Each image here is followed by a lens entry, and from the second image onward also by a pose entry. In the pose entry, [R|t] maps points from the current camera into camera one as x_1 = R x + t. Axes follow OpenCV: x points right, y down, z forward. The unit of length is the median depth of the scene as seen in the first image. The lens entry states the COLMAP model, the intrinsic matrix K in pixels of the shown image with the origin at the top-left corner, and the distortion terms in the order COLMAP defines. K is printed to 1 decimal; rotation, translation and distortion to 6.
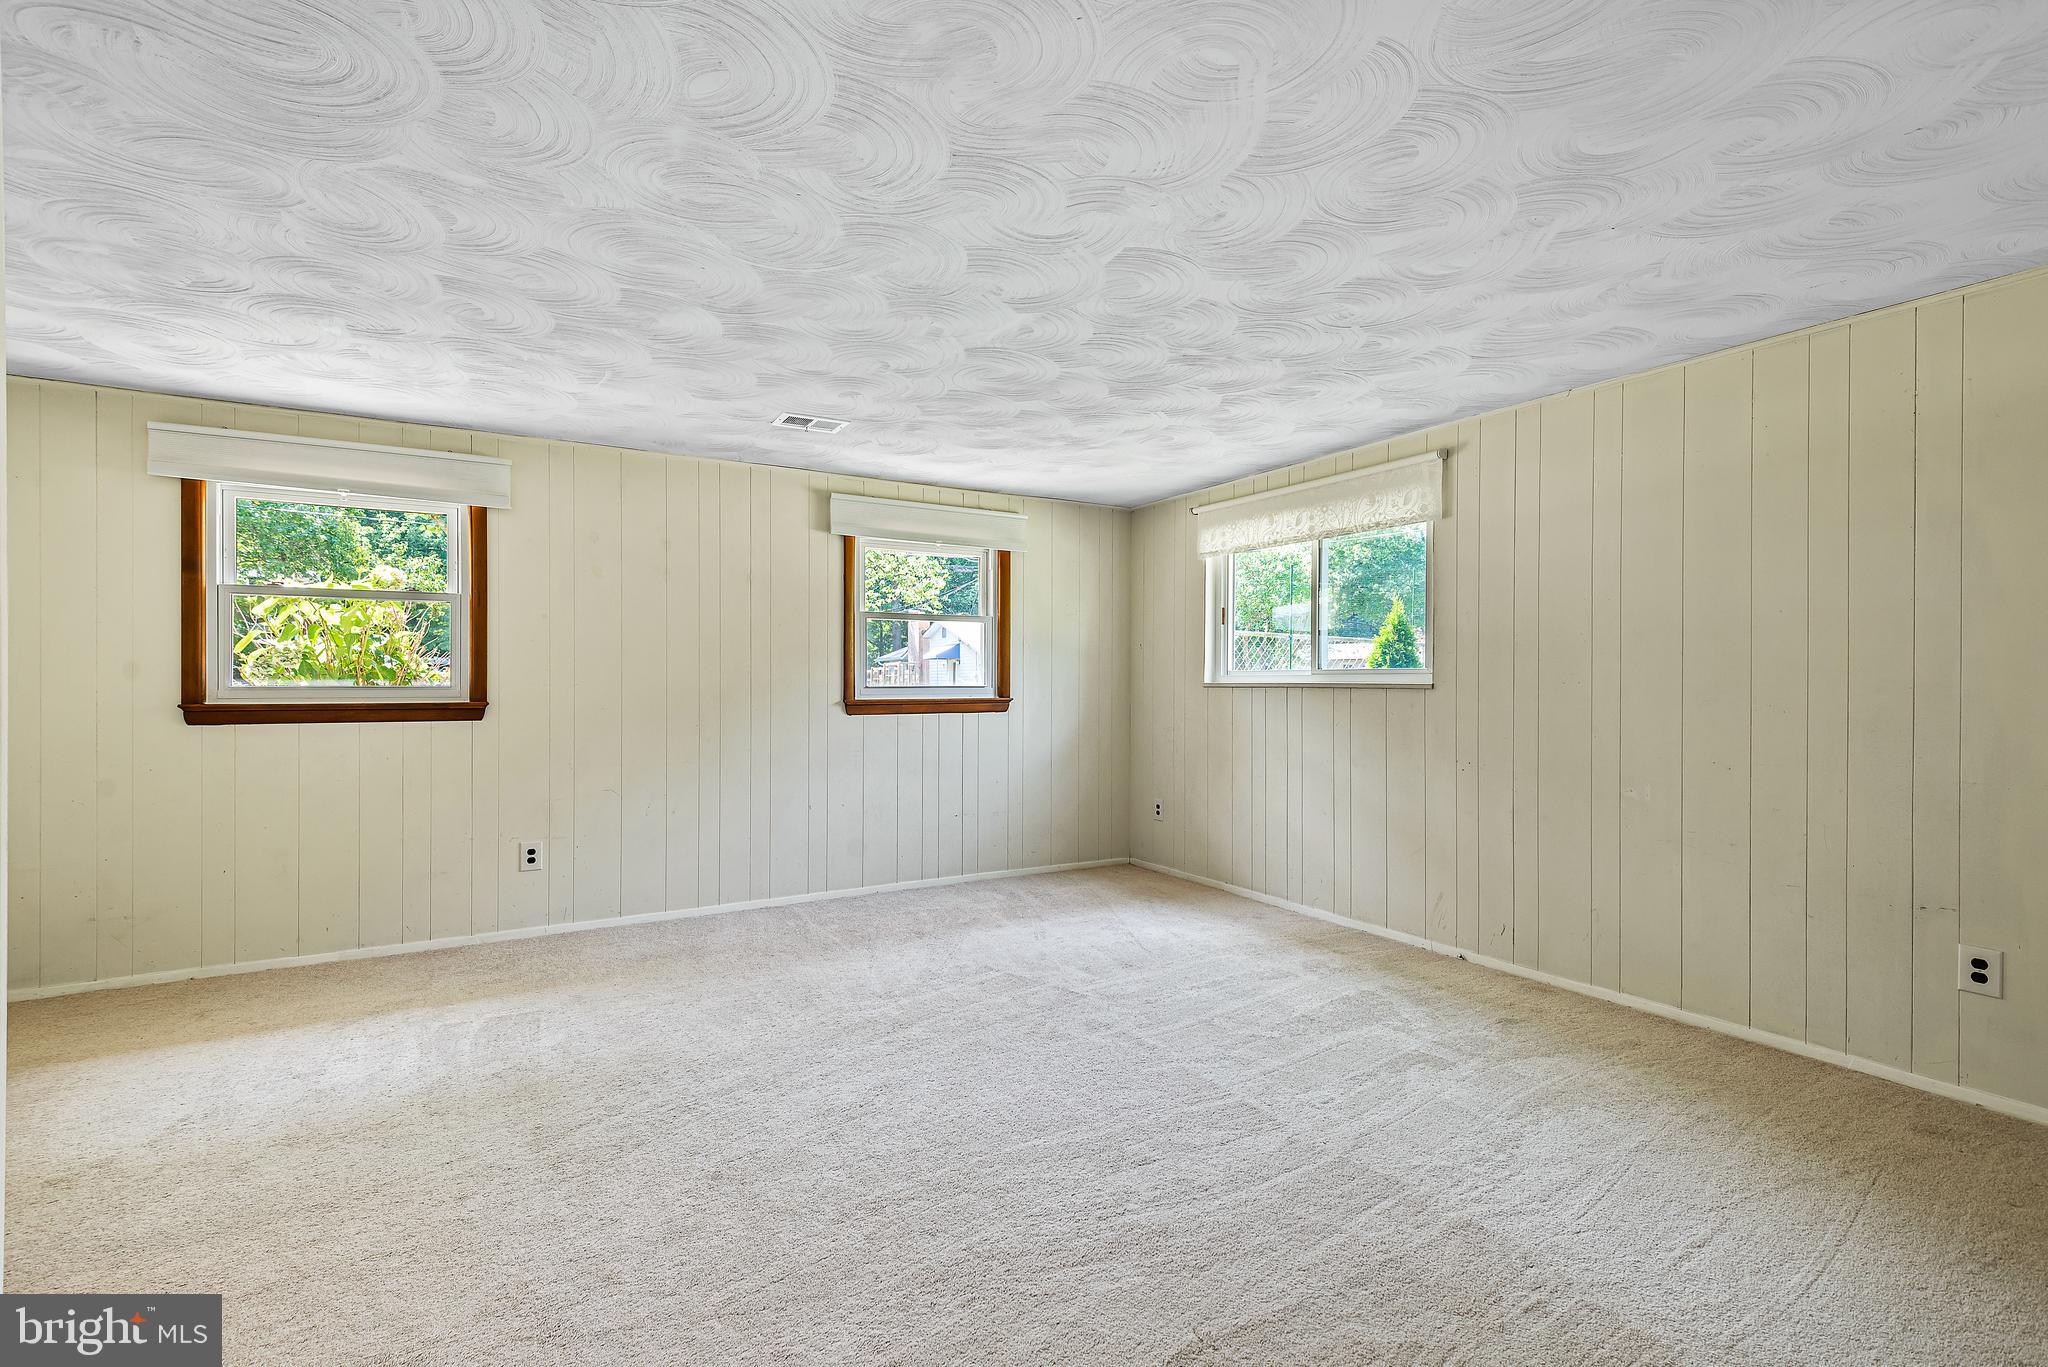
lens RADIAL K [[947.0, 0, 1017.5], [0, 947.0, 685.1], [0, 0, 1]] dist [0.023942, -0.005204]
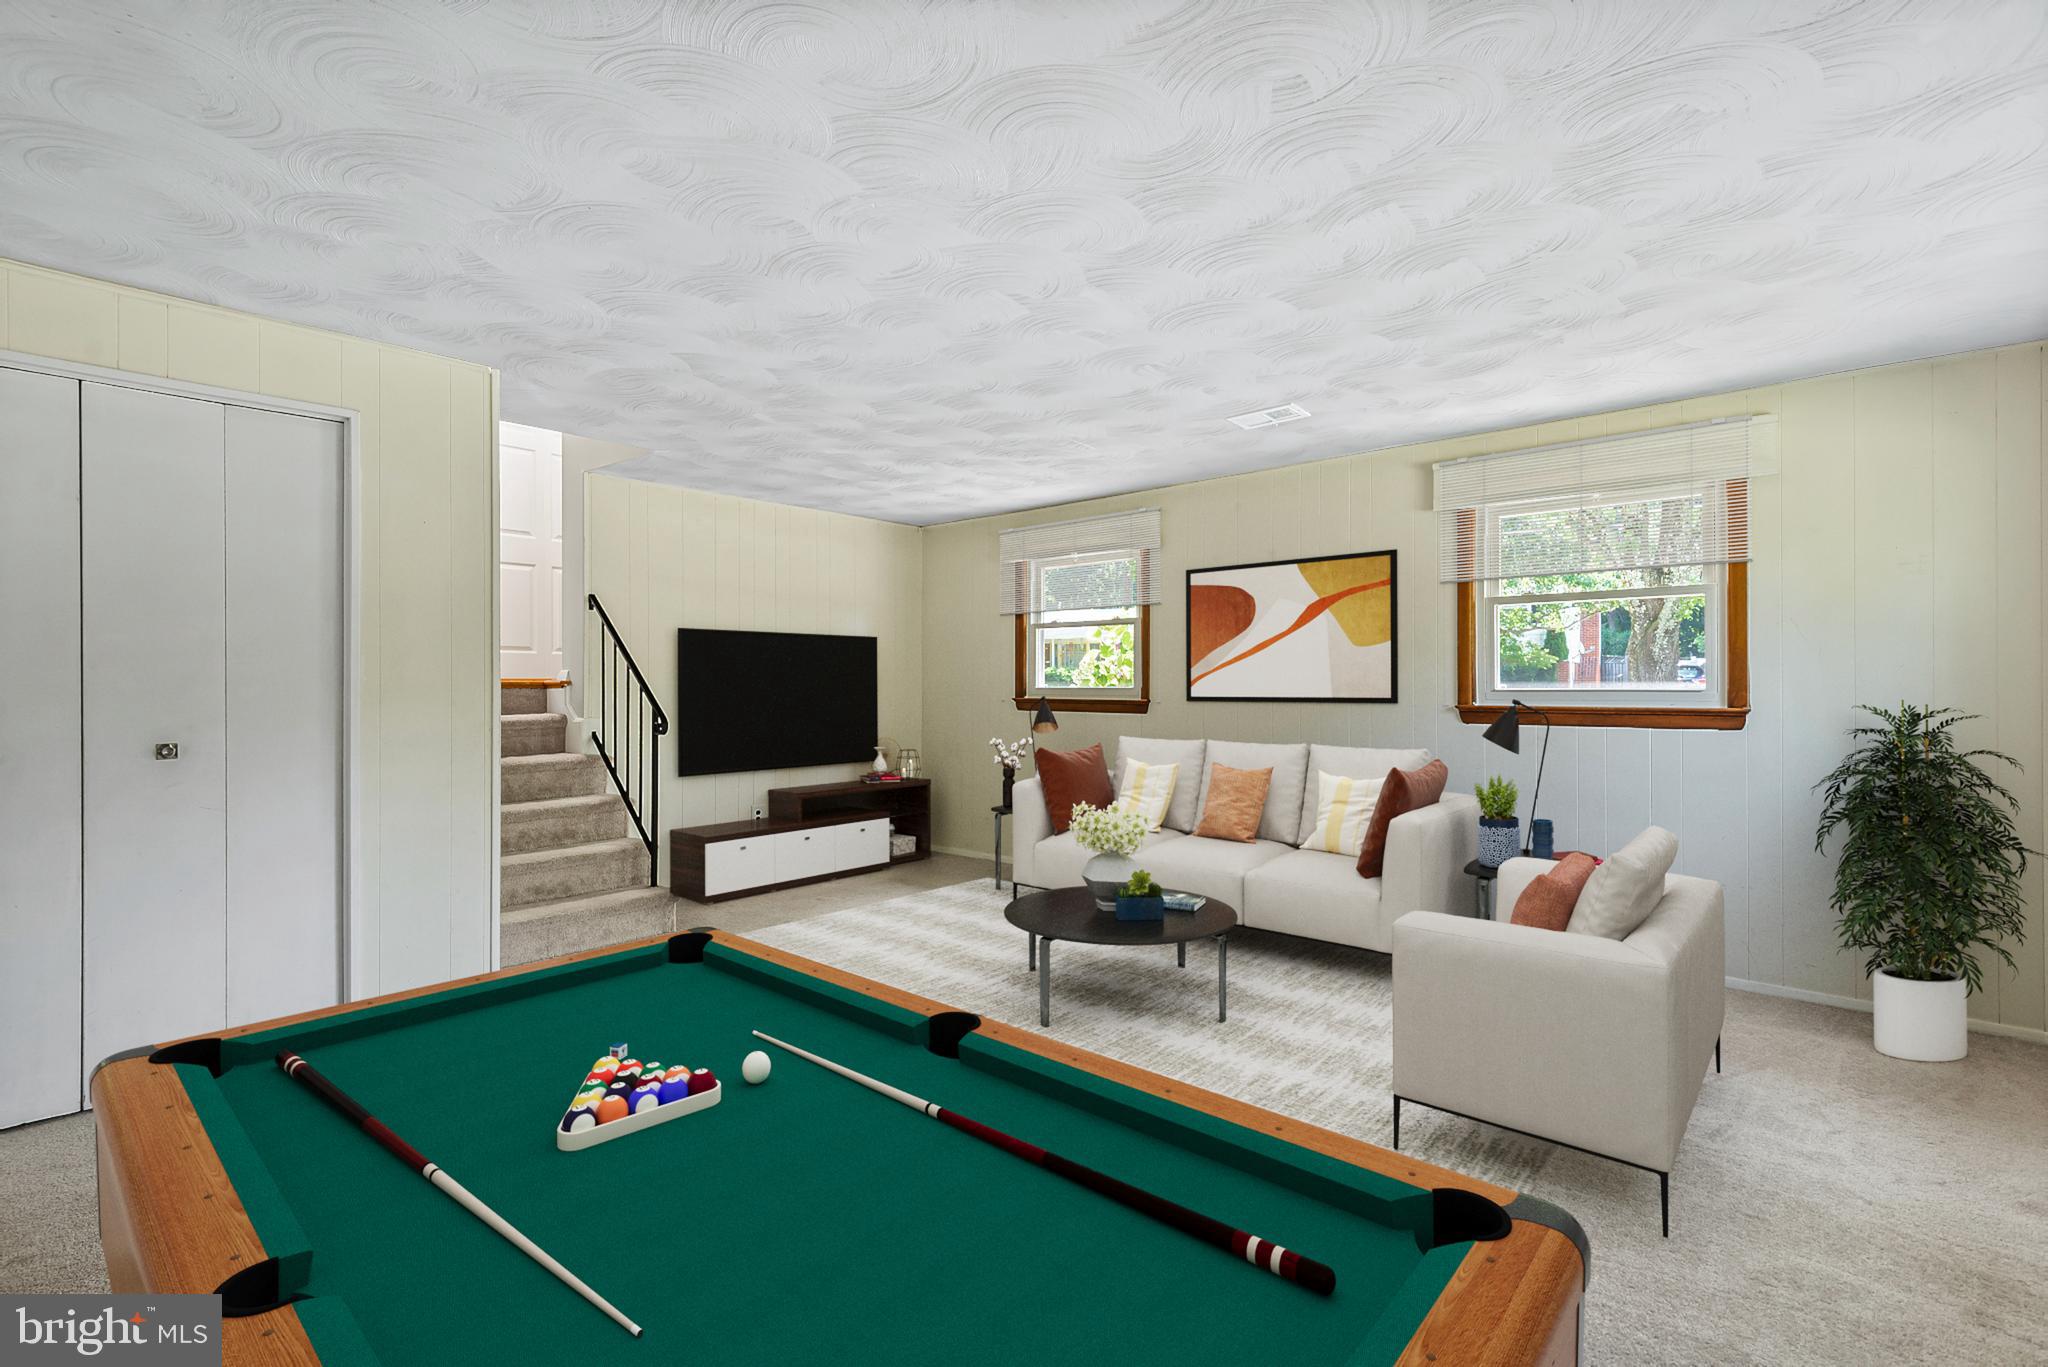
lens RADIAL K [[947.0, 0, 1018.3], [0, 947.0, 685.1], [0, 0, 1]] dist [0.023942, -0.005204]
pose [[0.297469, -0.001773, -0.954730, 0.515149], [-0.001552, 0.999996, -0.002340, 0.000391], [0.954730, 0.002178, 0.297465, 0.381750]]
